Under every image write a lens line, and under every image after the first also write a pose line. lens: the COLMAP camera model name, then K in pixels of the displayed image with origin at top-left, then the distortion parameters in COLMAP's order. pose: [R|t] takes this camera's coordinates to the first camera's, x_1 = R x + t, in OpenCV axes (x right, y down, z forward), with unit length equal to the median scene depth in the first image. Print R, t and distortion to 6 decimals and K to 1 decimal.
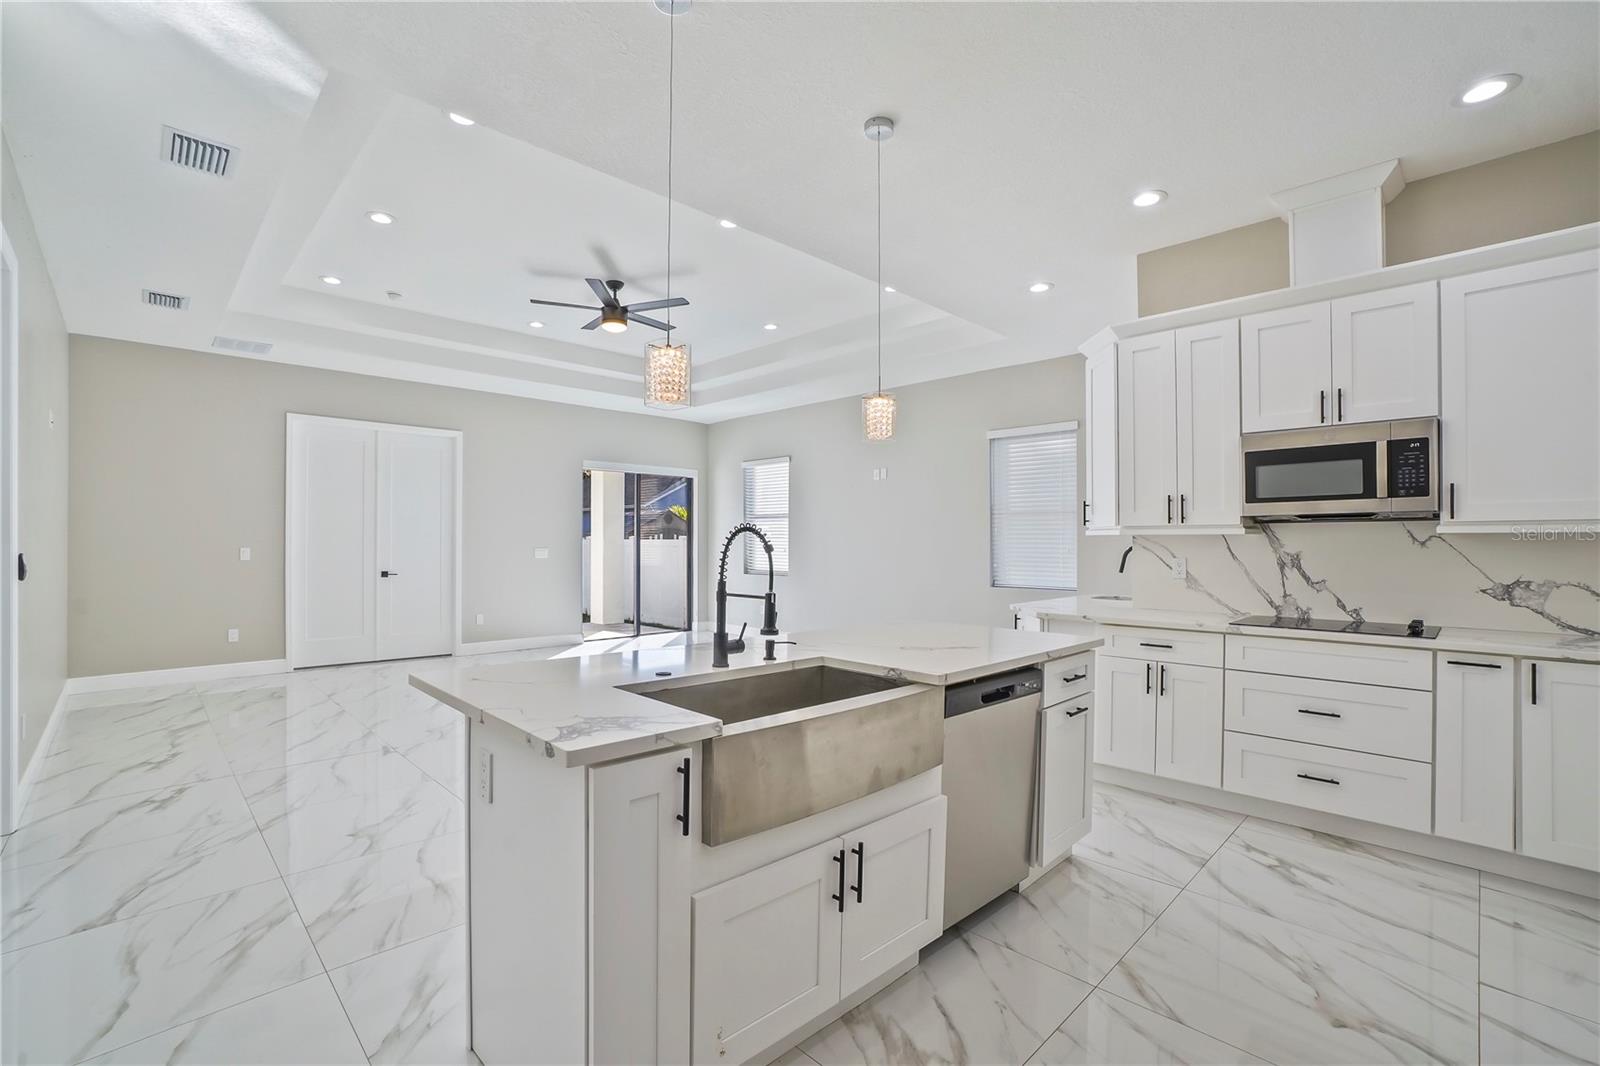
lens RADIAL K [[697.5, 0, 800.1], [0, 697.5, 542.4], [0, 0, 1]] dist [-0.042729, 0.004706]
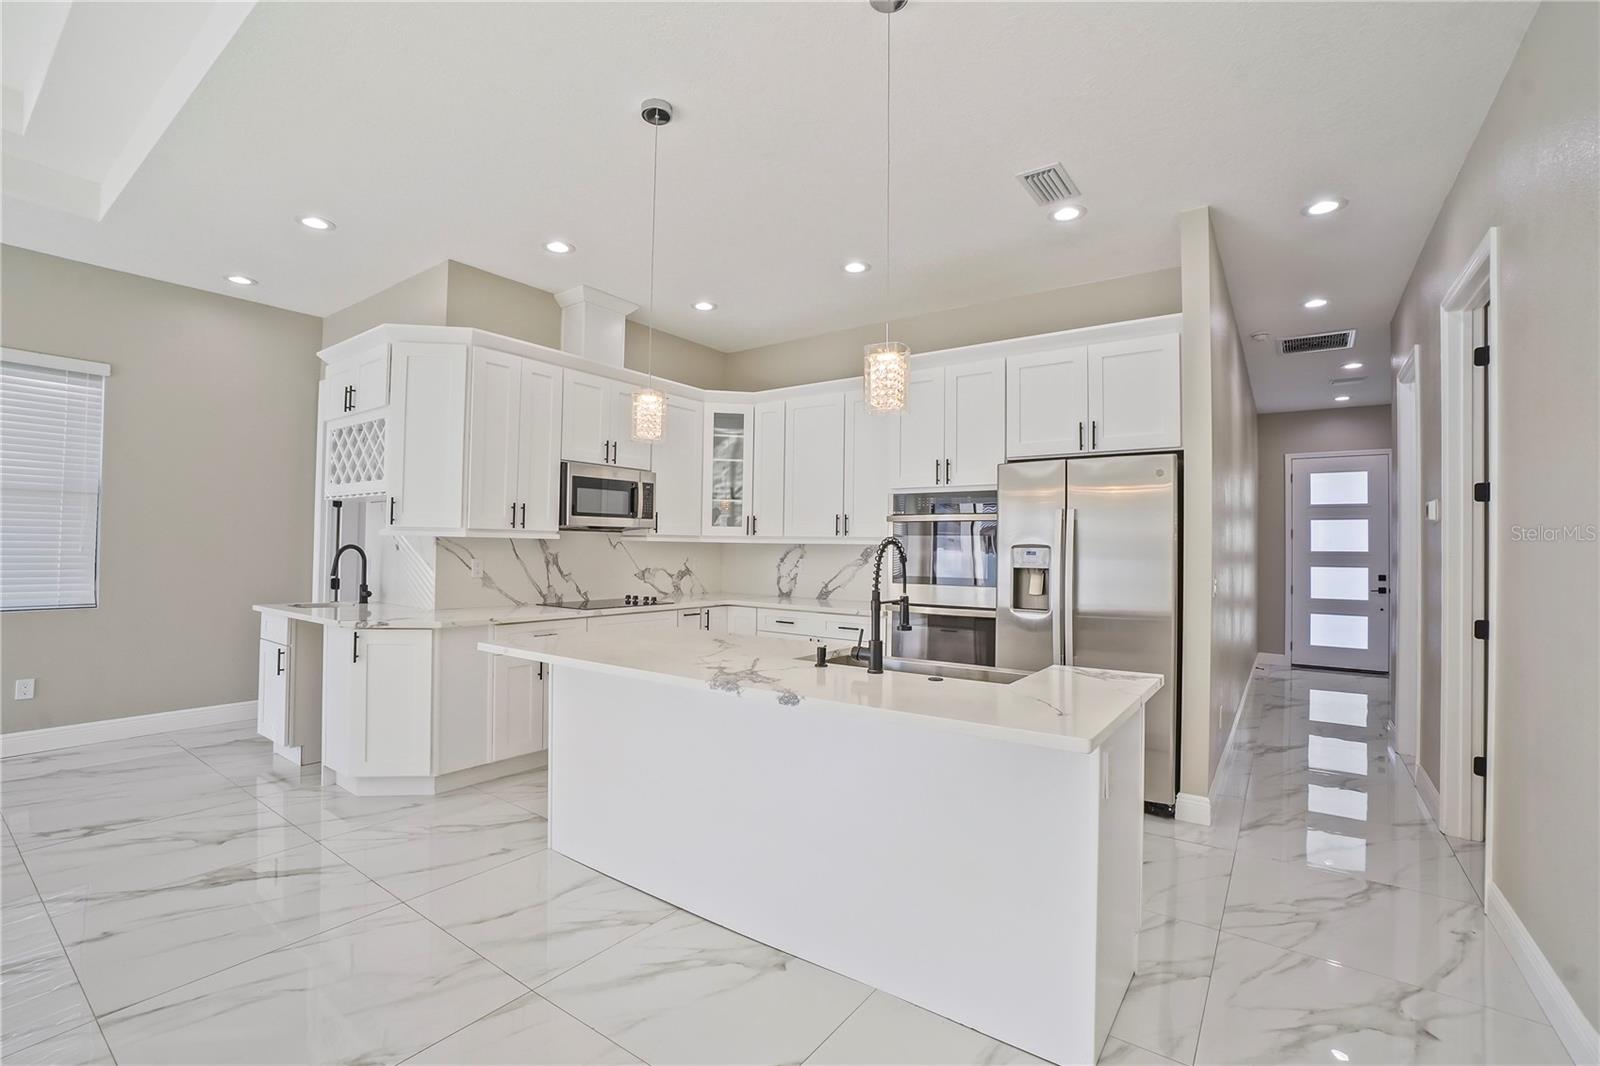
lens RADIAL K [[697.5, 0, 788.2], [0, 697.5, 531.3], [0, 0, 1]] dist [-0.042729, 0.004706]
pose [[-0.149321, 0.017524, 0.988634, -0.806415], [-0.013724, 0.999710, -0.019793, -0.008250], [-0.988694, -0.016524, -0.149037, 0.915834]]
